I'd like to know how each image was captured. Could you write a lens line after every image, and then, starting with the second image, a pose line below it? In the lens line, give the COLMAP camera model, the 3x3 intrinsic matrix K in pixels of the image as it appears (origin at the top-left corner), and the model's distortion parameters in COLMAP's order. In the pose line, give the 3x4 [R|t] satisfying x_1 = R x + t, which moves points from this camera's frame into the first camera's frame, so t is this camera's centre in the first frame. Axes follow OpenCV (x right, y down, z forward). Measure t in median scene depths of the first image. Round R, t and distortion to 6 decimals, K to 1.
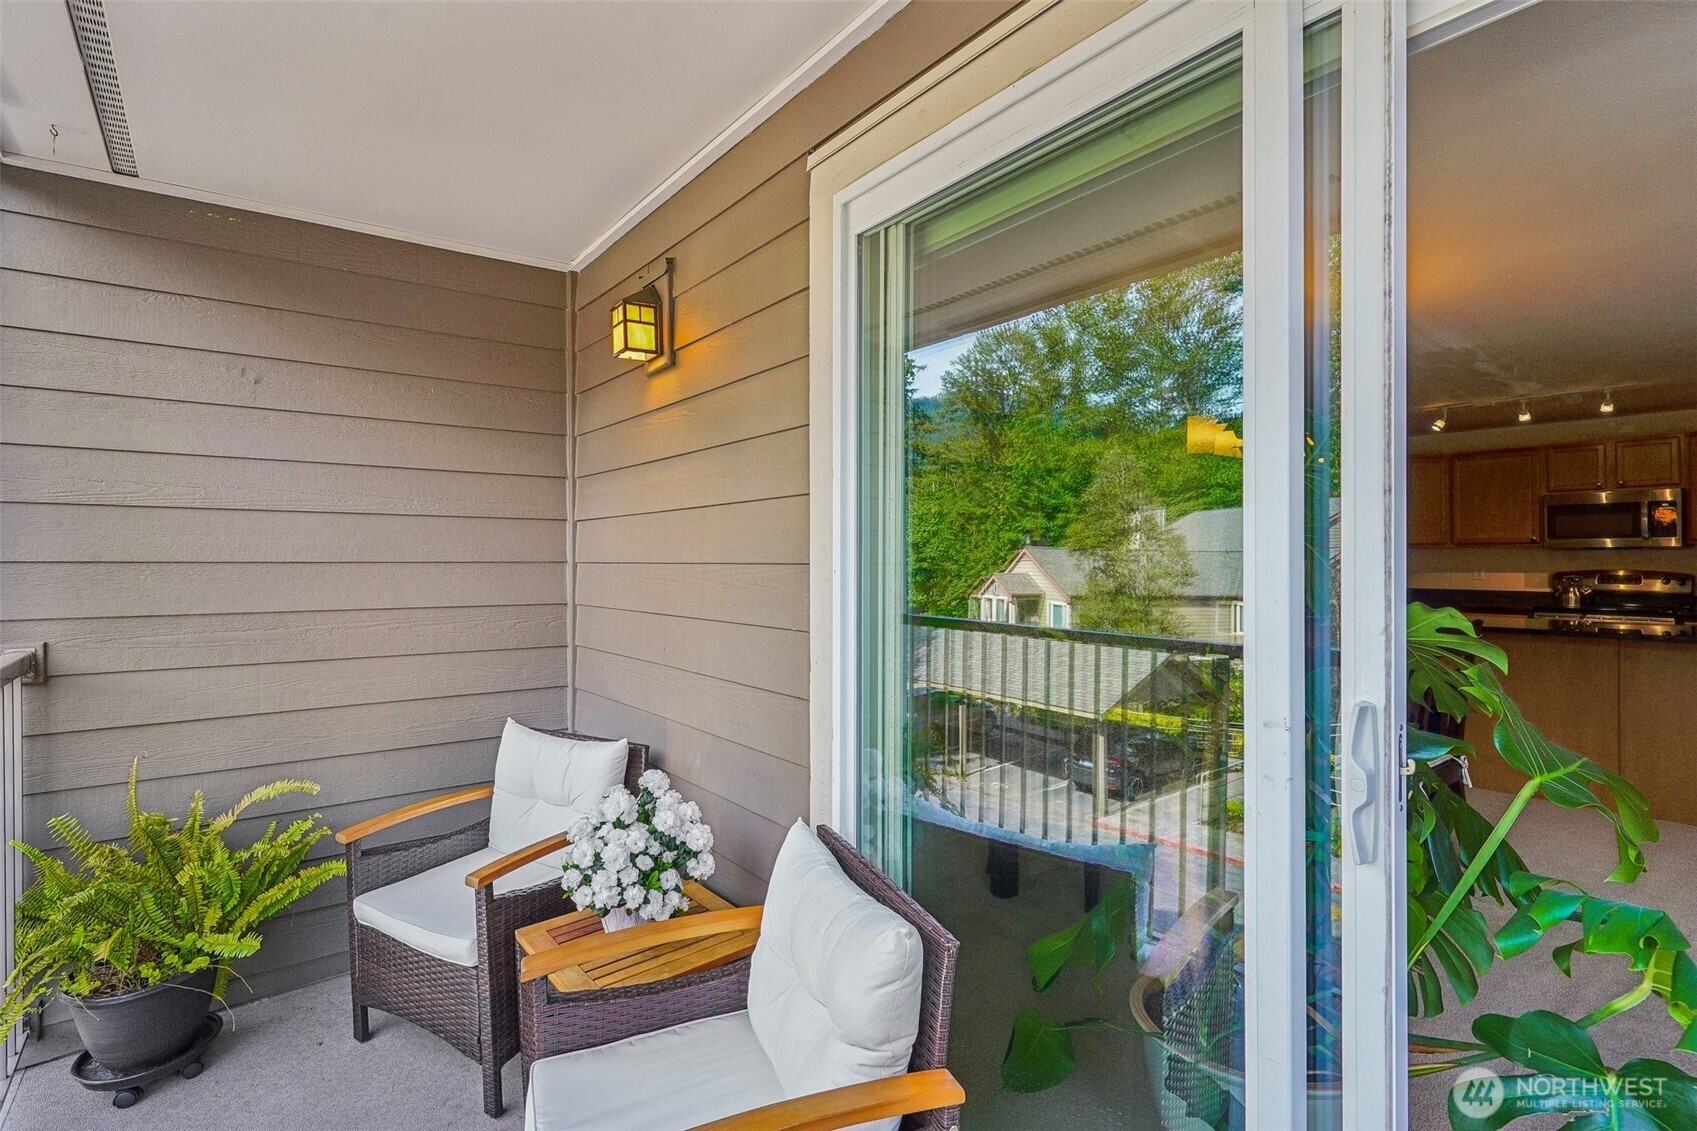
lens RADIAL K [[827.5, 0, 848.5], [0, 827.5, 565.5], [0, 0, 1]] dist [0.000967, 0.000554]
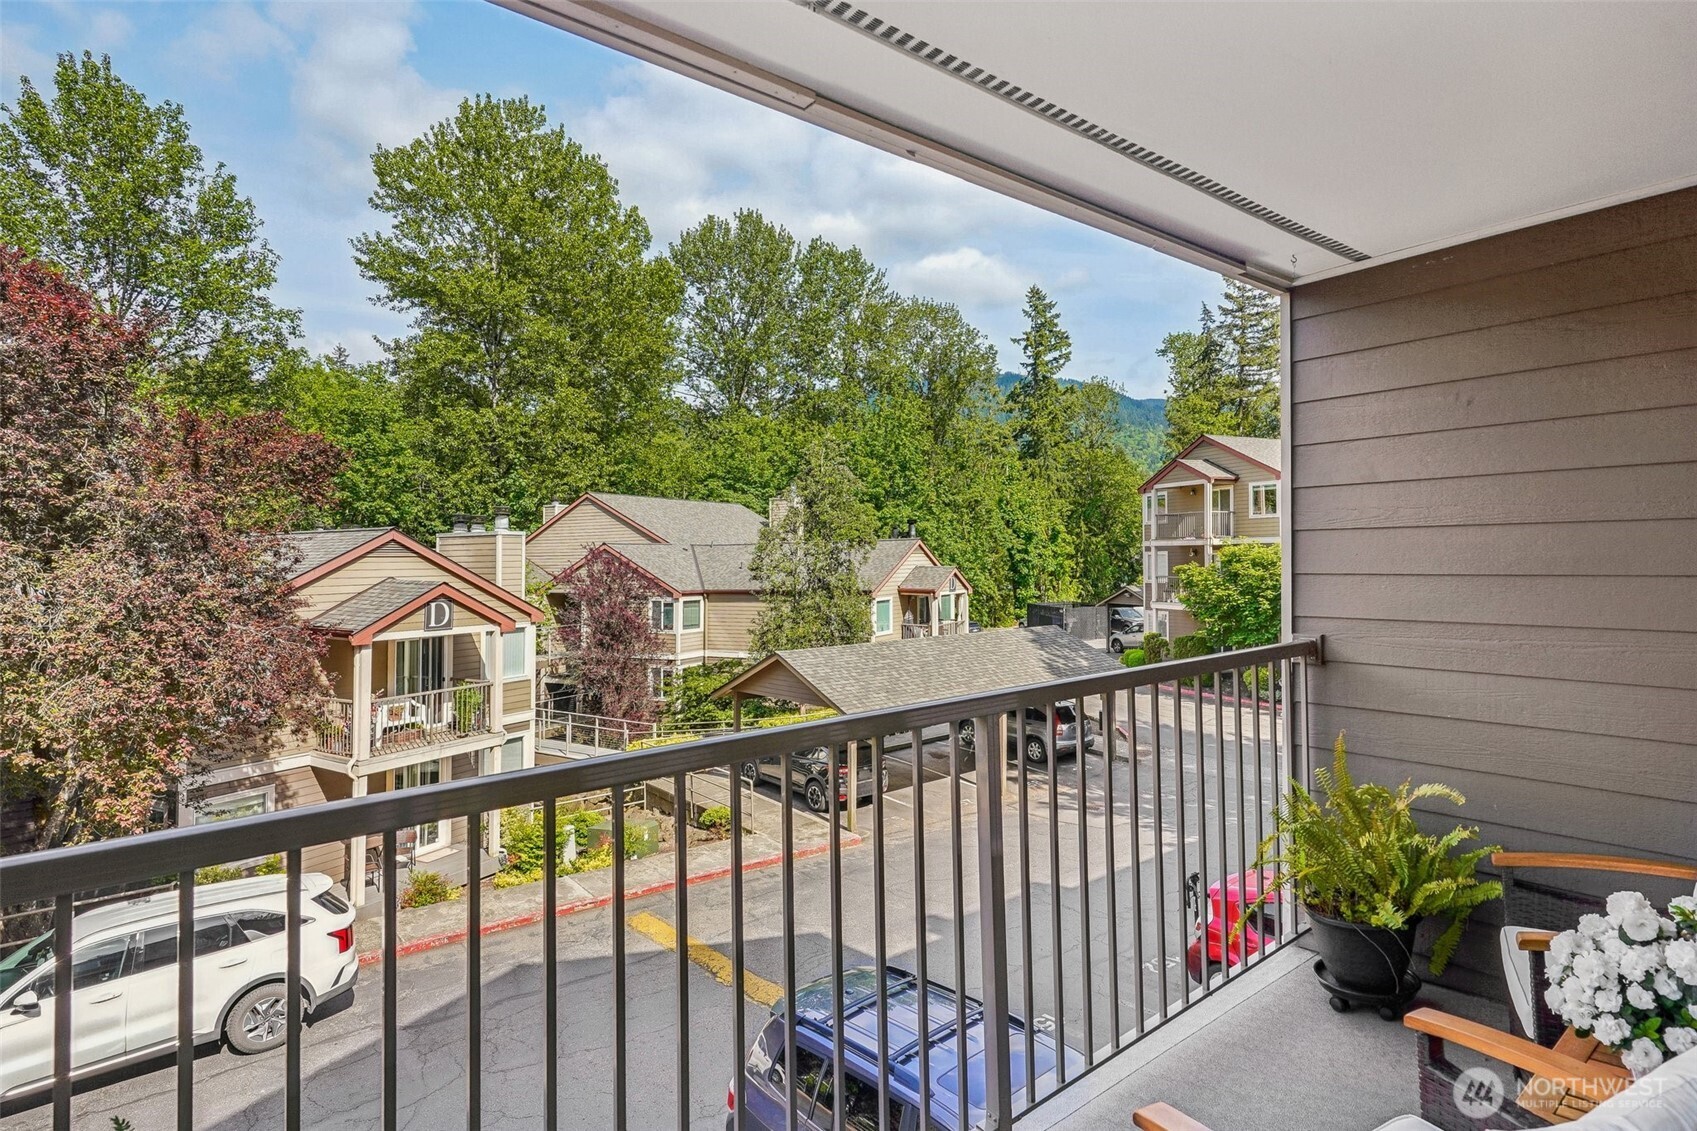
lens RADIAL K [[905.1, 0, 889.3], [0, 905.1, 528.9], [0, 0, 1]] dist [0.002036, 0.000347]
pose [[0.052538, -0.032982, -0.998074, 0.389964], [-0.000791, 0.999453, -0.033069, -0.023507], [0.998619, 0.002526, 0.052483, 0.204603]]
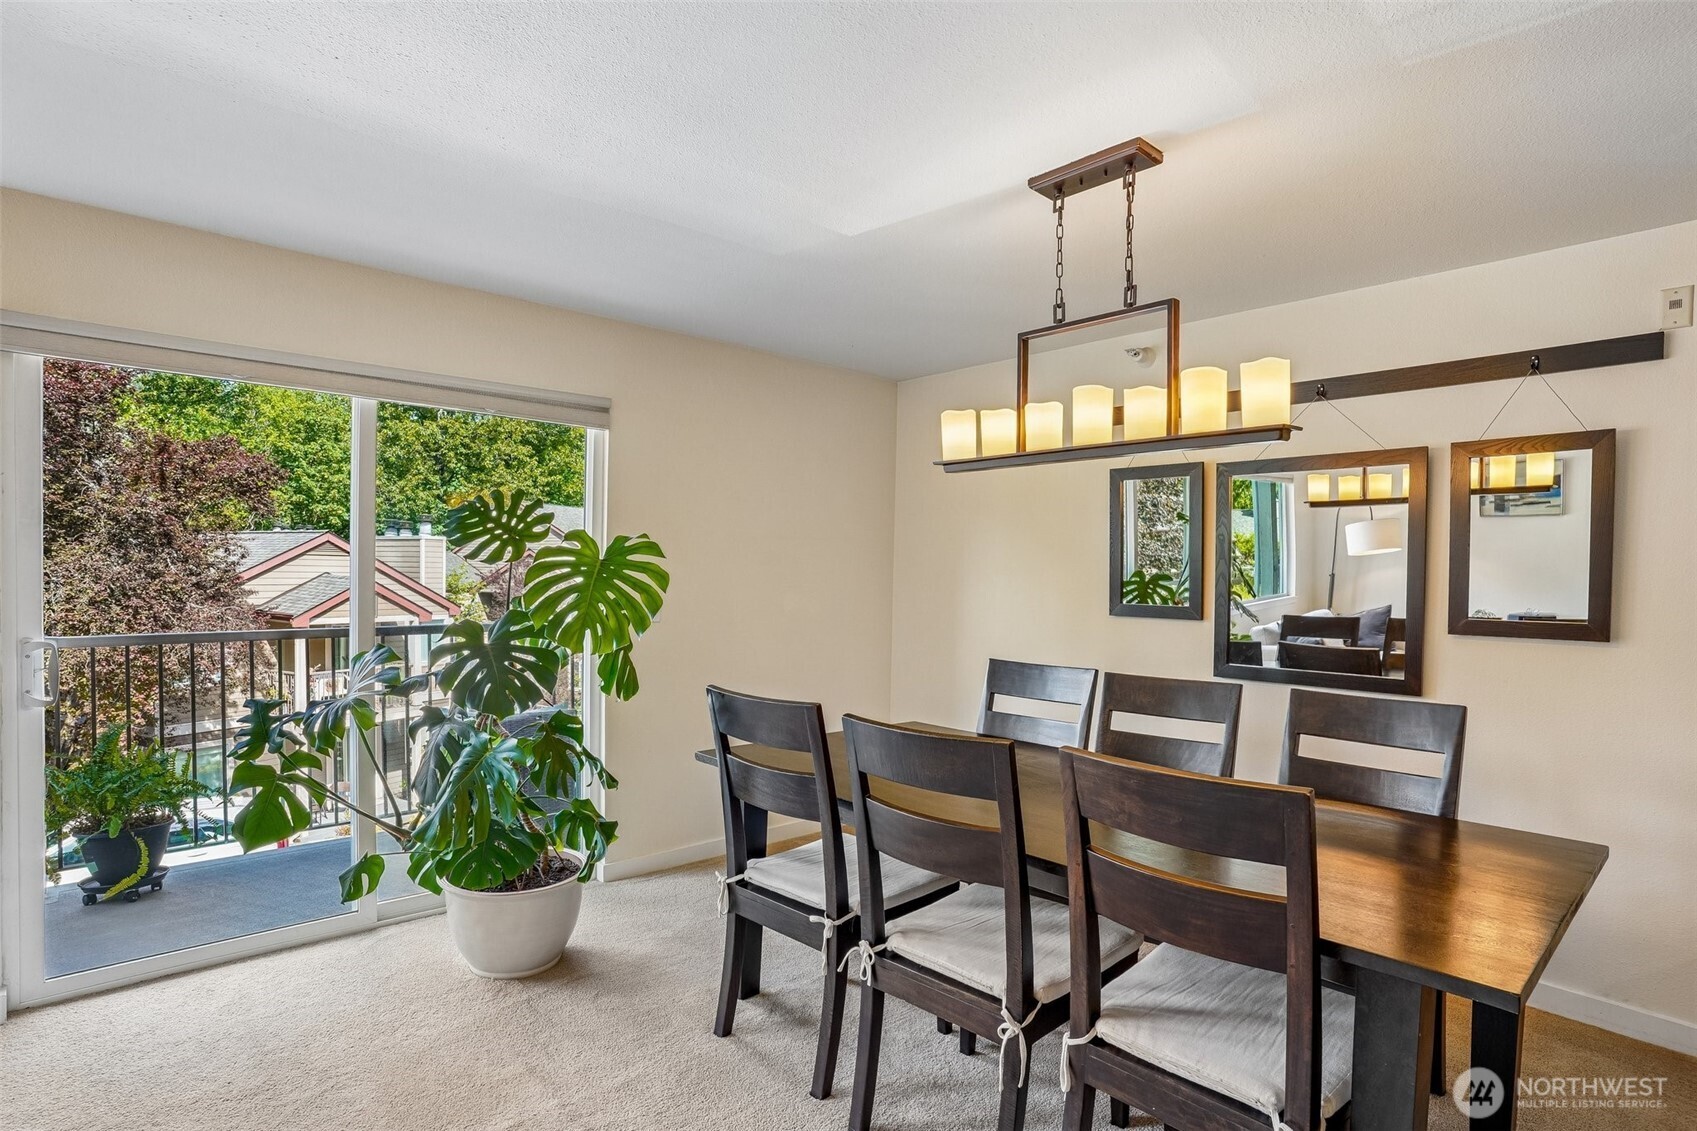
lens RADIAL K [[863.9, 0, 852.5], [0, 863.9, 598.4], [0, 0, 1]] dist [-0.077731, 0.040161]
pose [[0.083176, 0.032830, -0.995994, 1.441234], [-0.032676, 0.999010, 0.030201, -0.032601], [0.995999, 0.030033, 0.084167, 0.984399]]
